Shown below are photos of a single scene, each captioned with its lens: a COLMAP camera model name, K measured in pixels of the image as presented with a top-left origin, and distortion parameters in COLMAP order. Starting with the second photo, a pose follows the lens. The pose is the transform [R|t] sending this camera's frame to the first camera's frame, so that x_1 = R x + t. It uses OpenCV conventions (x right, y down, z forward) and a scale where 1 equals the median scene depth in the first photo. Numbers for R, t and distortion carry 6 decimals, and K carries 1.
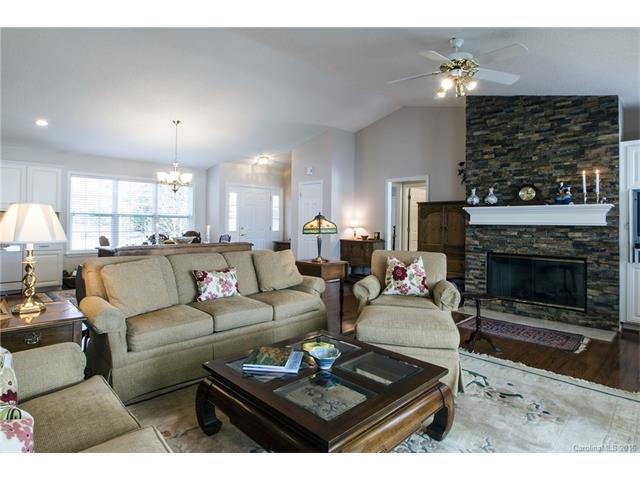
lens RADIAL K [[342.8, 0, 317.8], [0, 342.8, 222.7], [0, 0, 1]] dist [-0.016855, -0.000010]
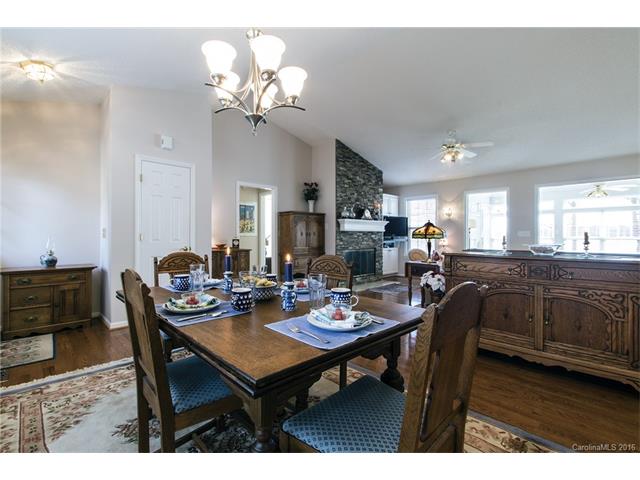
lens RADIAL K [[307.8, 0, 319.3], [0, 307.8, 235.3], [0, 0, 1]] dist [-0.004456, -0.000630]
pose [[0.002460, -0.011800, 0.999927, -0.931264], [-0.005503, 0.999915, 0.011814, 0.010398], [-0.999982, -0.005532, 0.002395, 1.192522]]
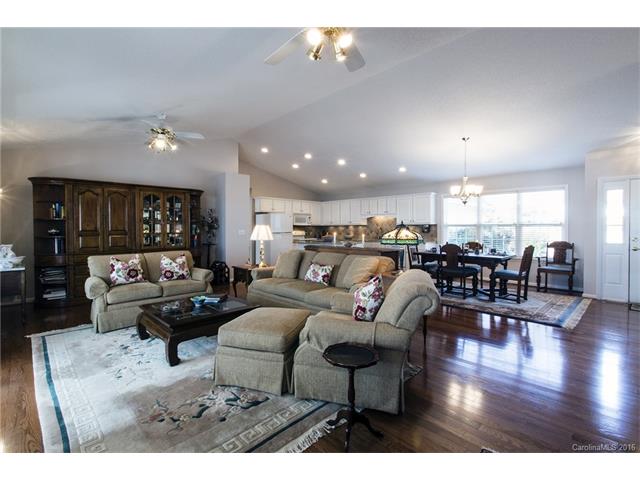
lens RADIAL K [[307.8, 0, 319.3], [0, 307.8, 235.3], [0, 0, 1]] dist [-0.004456, -0.000630]
pose [[0.004714, 0.007901, -0.999958, 0.731726], [0.006686, 0.999946, 0.007932, -0.000632], [0.999967, -0.006723, 0.004661, 0.677034]]
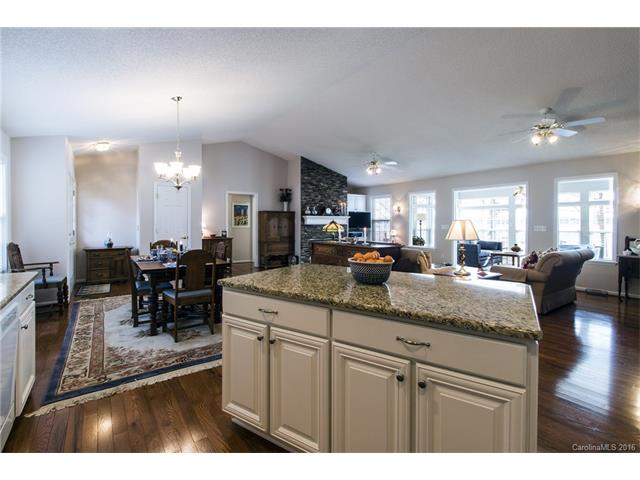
lens RADIAL K [[311.8, 0, 318.6], [0, 311.8, 225.8], [0, 0, 1]] dist [0.000653, 0.000049]
pose [[0.152565, -0.021446, 0.988061, -1.416450], [-0.003133, 0.999749, 0.022184, -0.029359], [-0.988288, -0.006480, 0.152459, 0.714995]]
